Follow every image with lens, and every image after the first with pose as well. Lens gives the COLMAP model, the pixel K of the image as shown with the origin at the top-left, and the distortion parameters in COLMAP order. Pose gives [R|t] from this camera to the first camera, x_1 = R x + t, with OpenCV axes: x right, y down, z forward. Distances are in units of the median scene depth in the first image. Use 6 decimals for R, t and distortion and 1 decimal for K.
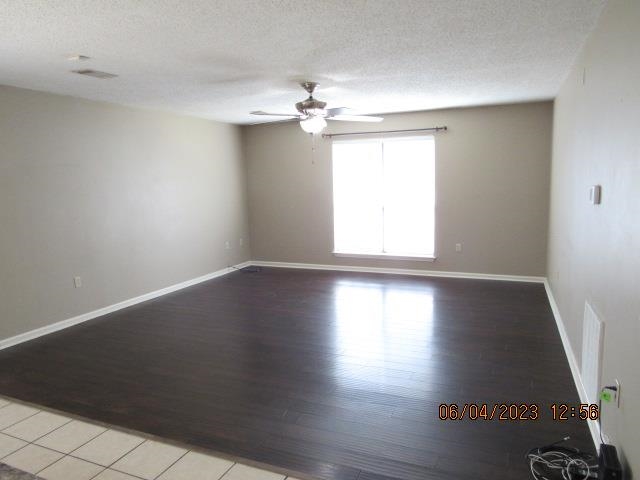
lens RADIAL K [[457.7, 0, 317.5], [0, 457.7, 239.4], [0, 0, 1]] dist [-0.036979, 0.013932]
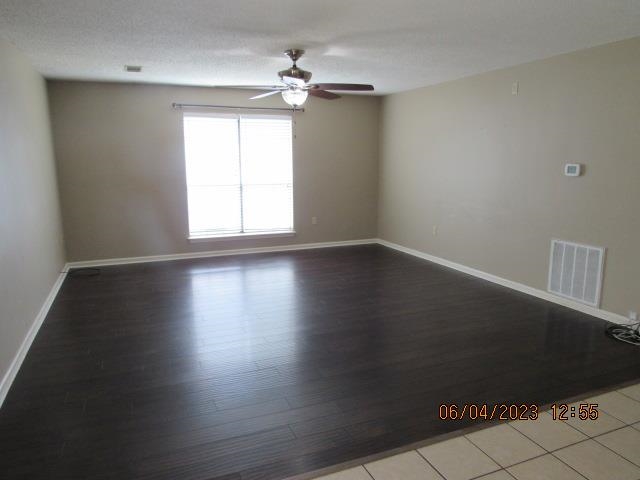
lens RADIAL K [[457.7, 0, 320.0], [0, 457.7, 240.1], [0, 0, 1]] dist [-0.036979, 0.013932]
pose [[0.697053, -0.109309, 0.708638, -0.464161], [0.079099, 0.994002, 0.075521, -0.017907], [-0.712643, 0.003411, 0.701519, 0.218021]]
